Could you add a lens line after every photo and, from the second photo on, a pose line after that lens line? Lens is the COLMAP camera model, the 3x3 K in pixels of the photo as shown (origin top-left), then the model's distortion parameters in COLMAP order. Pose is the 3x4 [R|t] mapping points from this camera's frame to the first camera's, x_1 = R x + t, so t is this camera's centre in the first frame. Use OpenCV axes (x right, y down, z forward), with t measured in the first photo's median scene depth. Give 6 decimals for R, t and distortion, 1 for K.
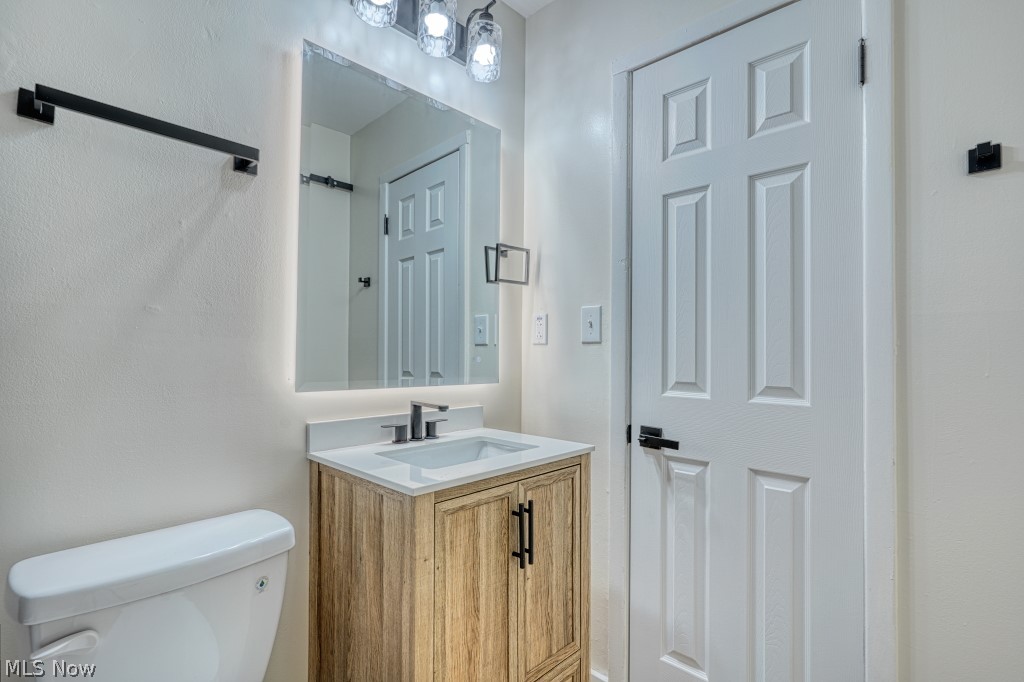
lens RADIAL K [[490.6, 0, 512.6], [0, 490.6, 338.8], [0, 0, 1]] dist [-0.010224, 0.005399]
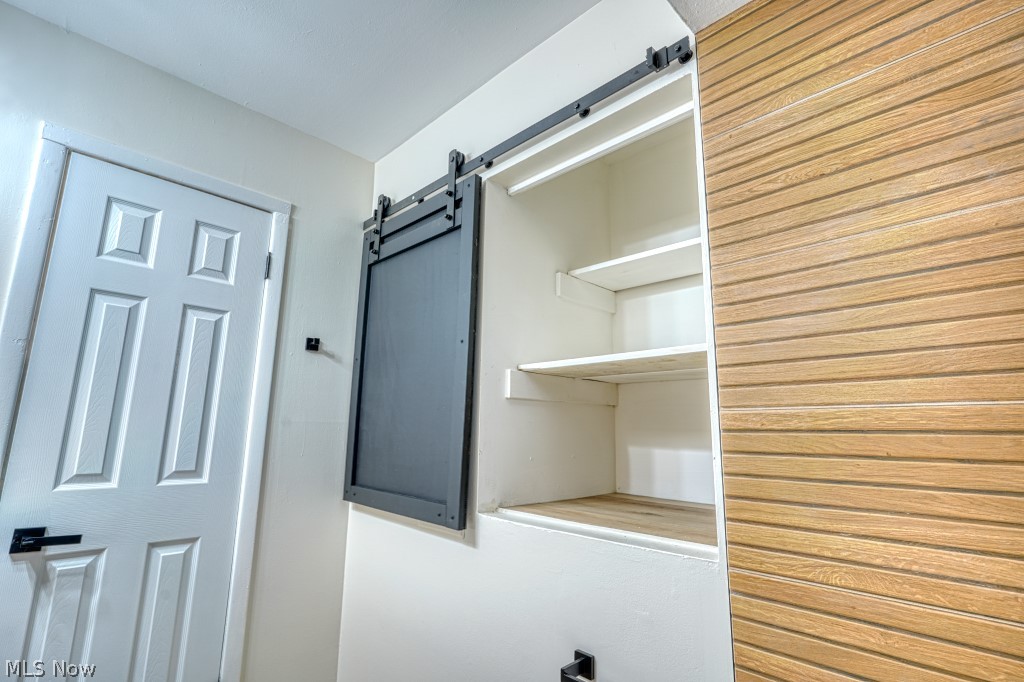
lens RADIAL K [[490.6, 0, 514.4], [0, 490.6, 341.7], [0, 0, 1]] dist [-0.010224, 0.005399]
pose [[0.025372, 0.179189, 0.983487, -0.688032], [-0.039704, 0.983208, -0.178114, -0.037764], [-0.998889, -0.034530, 0.032061, 0.081242]]
